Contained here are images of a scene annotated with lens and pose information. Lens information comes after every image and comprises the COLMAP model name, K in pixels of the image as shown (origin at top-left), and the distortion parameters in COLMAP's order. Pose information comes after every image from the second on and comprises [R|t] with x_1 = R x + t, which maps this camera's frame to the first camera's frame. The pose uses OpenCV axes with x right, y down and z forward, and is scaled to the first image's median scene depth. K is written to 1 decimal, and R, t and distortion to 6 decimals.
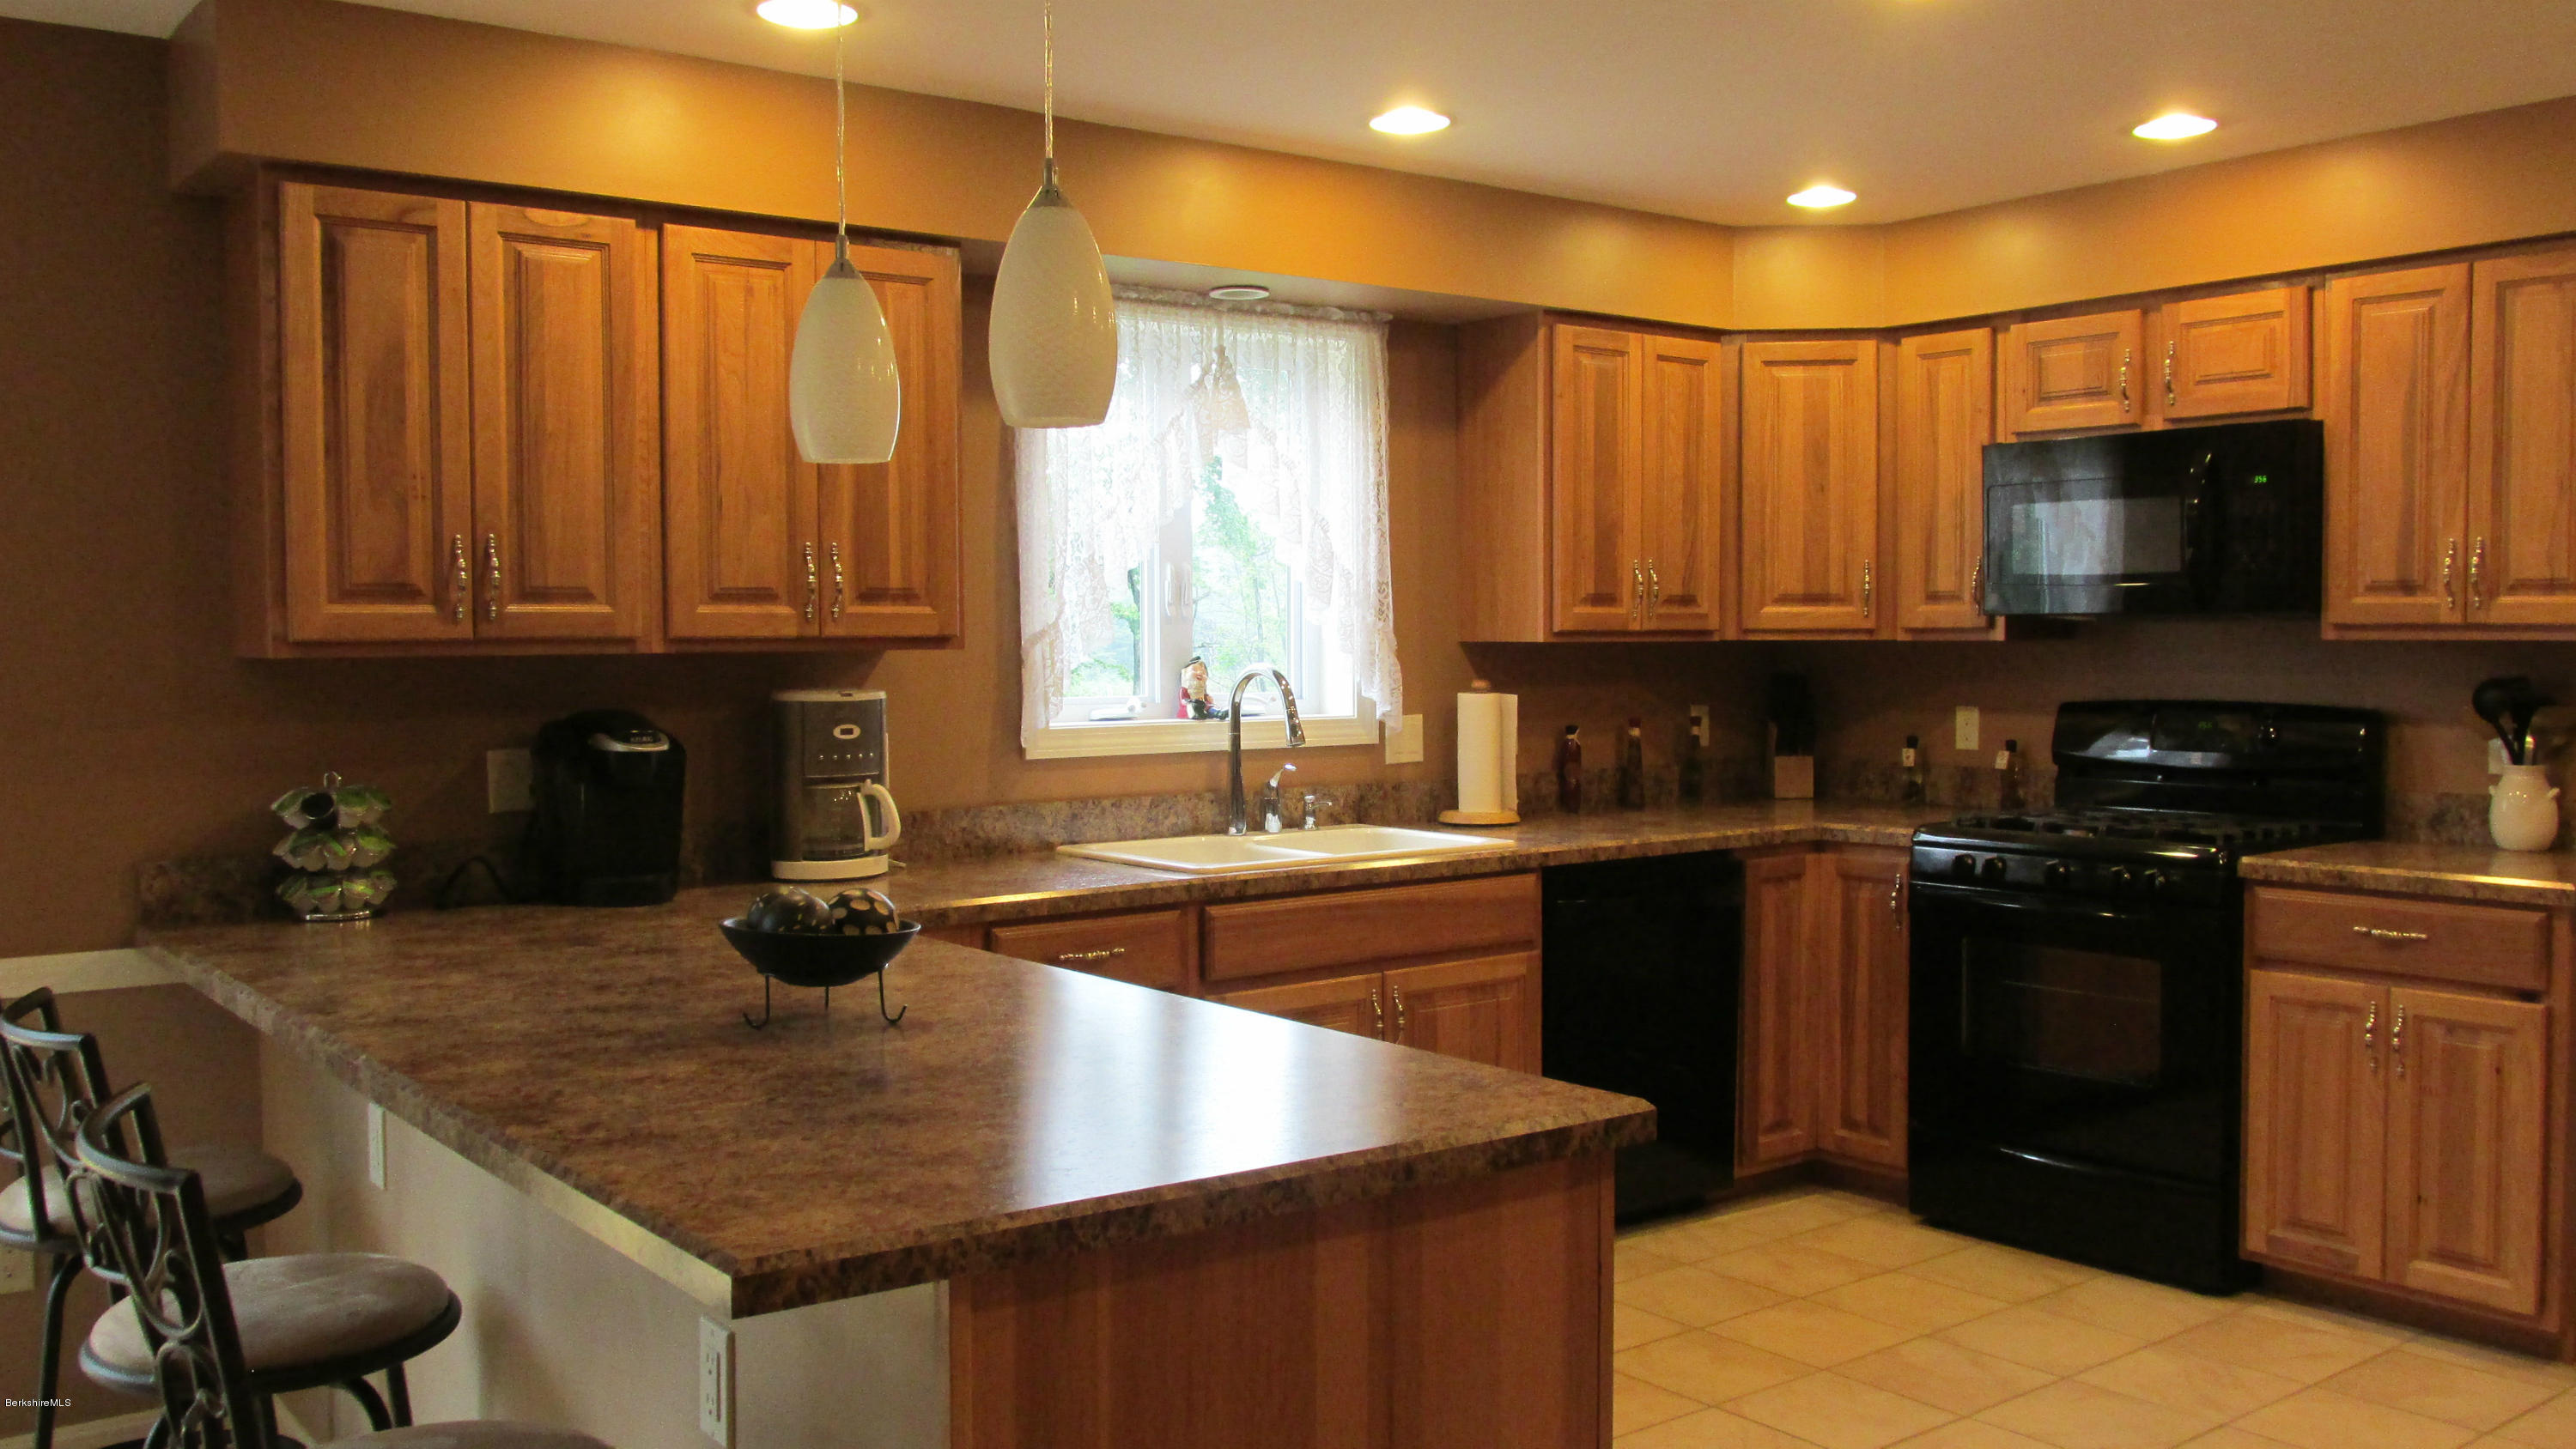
lens RADIAL K [[2155.3, 0, 1288.6], [0, 2155.3, 712.2], [0, 0, 1]] dist [-0.042475, 0.014328]
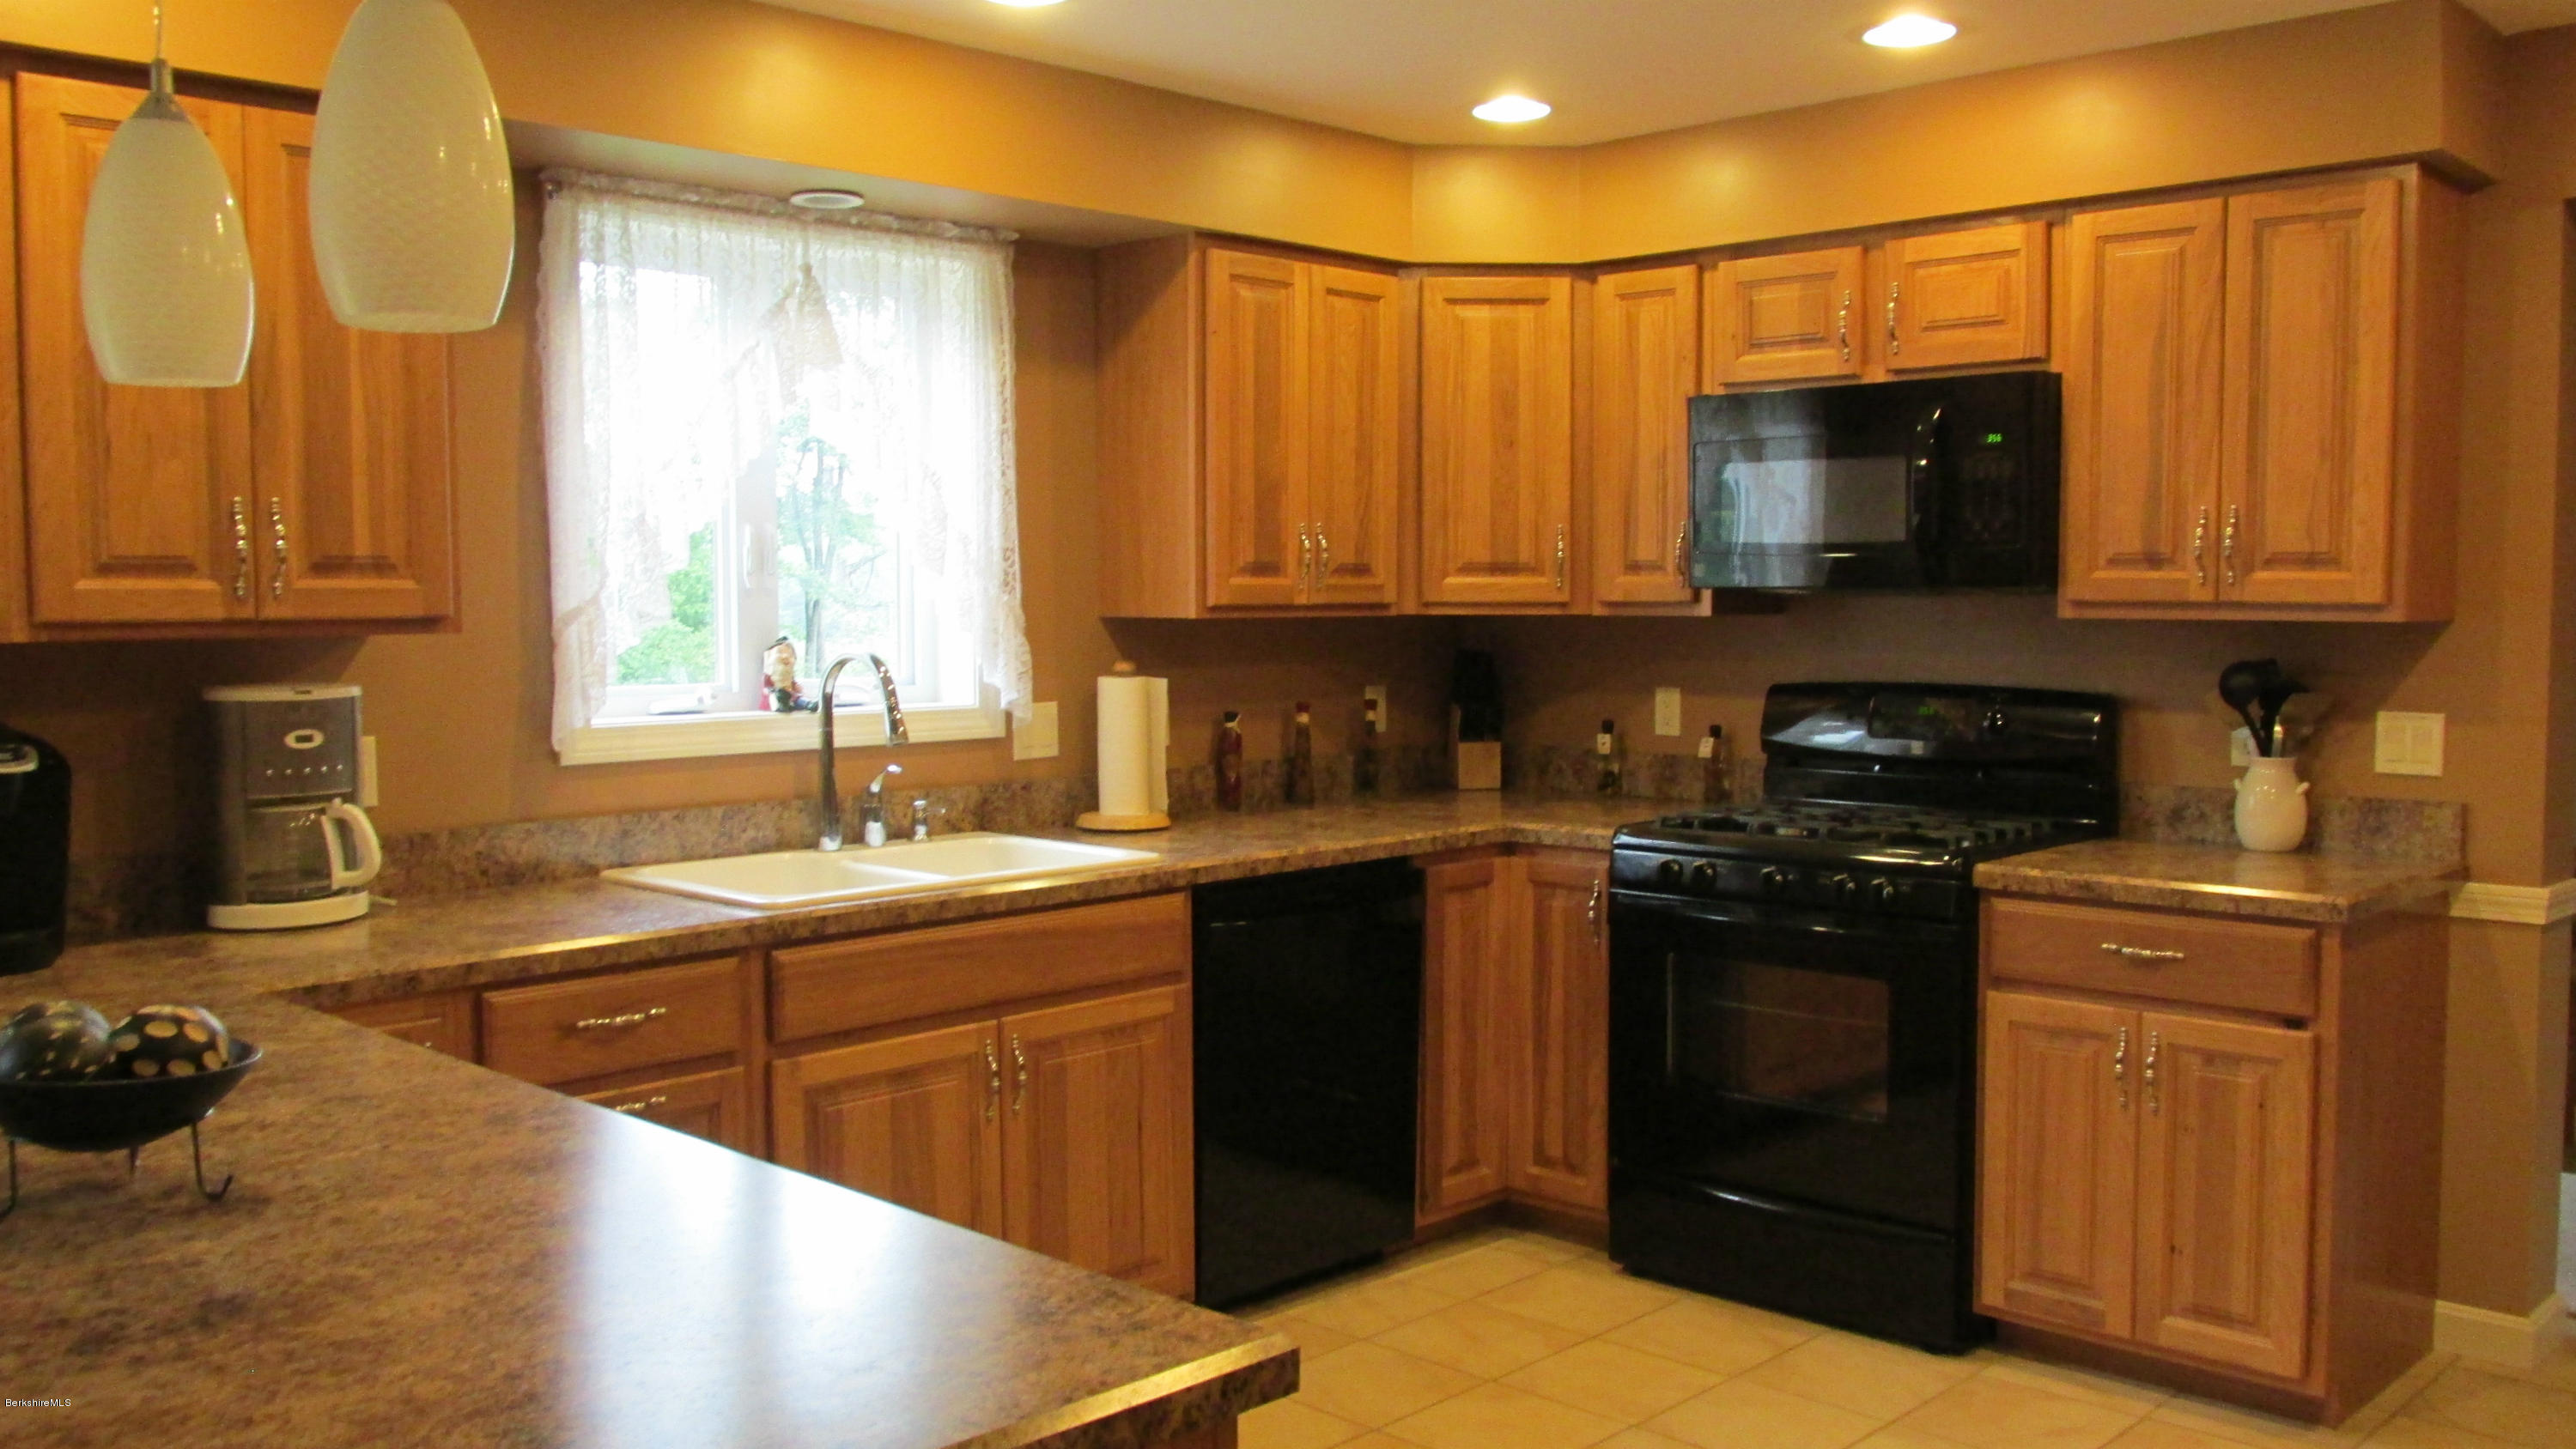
lens RADIAL K [[2155.3, 0, 1288.6], [0, 2155.3, 712.2], [0, 0, 1]] dist [-0.042475, 0.014328]
pose [[0.989370, -0.006062, 0.145297, 0.031546], [0.003220, 0.999799, 0.019786, -0.012799], [-0.145388, -0.019108, 0.989190, 0.150450]]
